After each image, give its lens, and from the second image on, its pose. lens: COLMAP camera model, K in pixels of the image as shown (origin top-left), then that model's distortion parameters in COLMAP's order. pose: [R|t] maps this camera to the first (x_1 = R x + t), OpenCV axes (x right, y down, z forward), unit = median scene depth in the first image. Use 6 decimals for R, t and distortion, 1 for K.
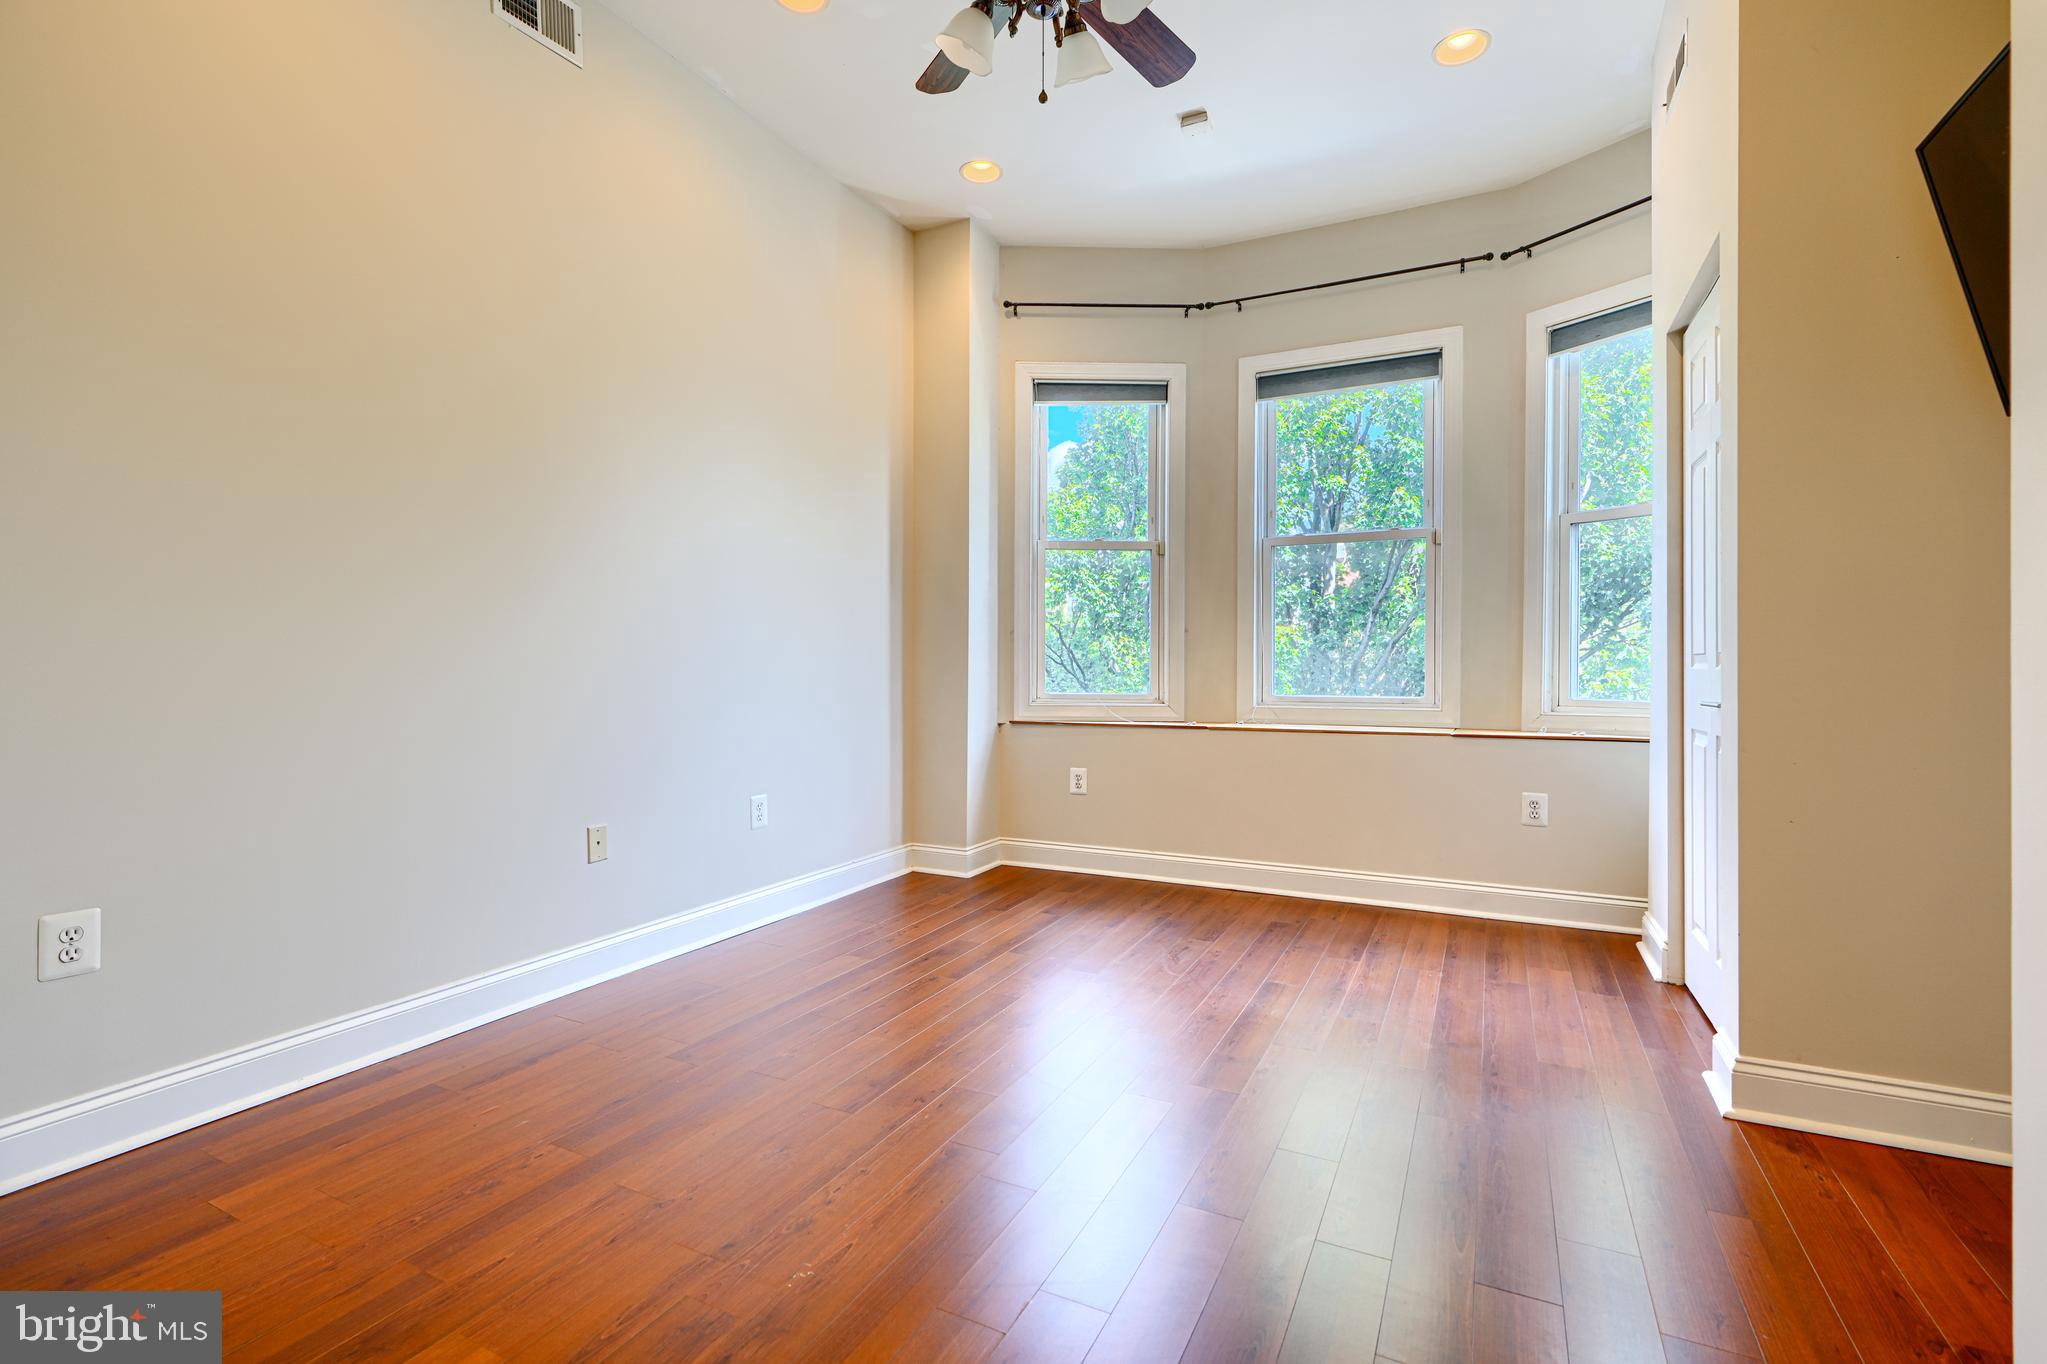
lens RADIAL K [[925.8, 0, 1026.2], [0, 925.8, 675.2], [0, 0, 1]] dist [0.002093, -0.000730]
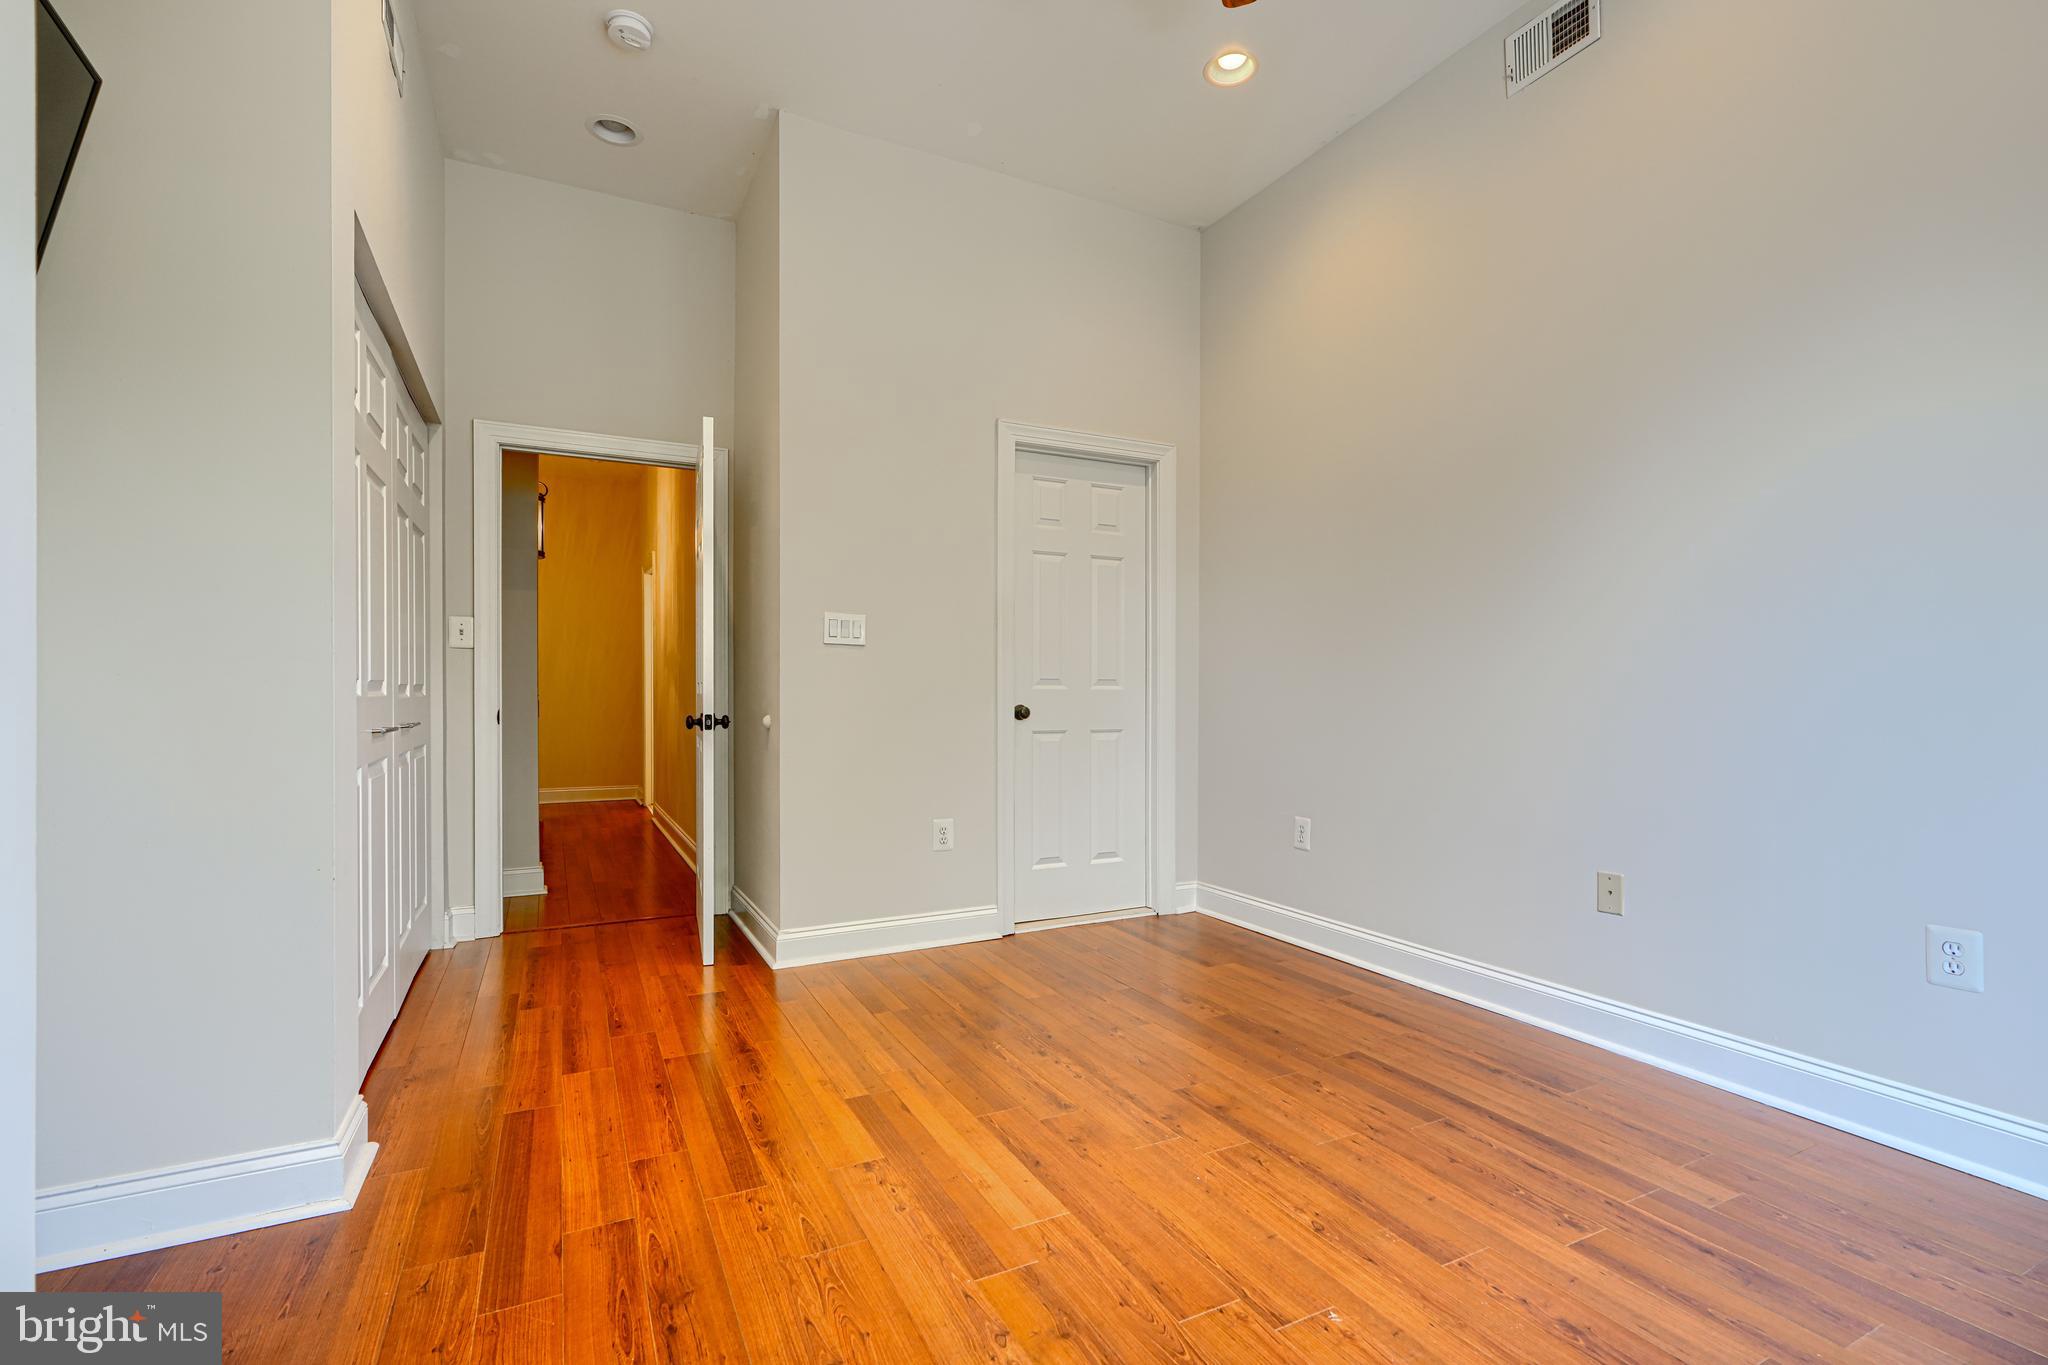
lens RADIAL K [[923.7, 0, 1024.0], [0, 923.7, 682.5], [0, 0, 1]] dist [0.000365, -0.000110]
pose [[-0.593647, -0.006039, -0.804703, 0.582980], [-0.002839, 0.999981, -0.005410, -0.013845], [0.804721, -0.000927, -0.593653, 1.066006]]
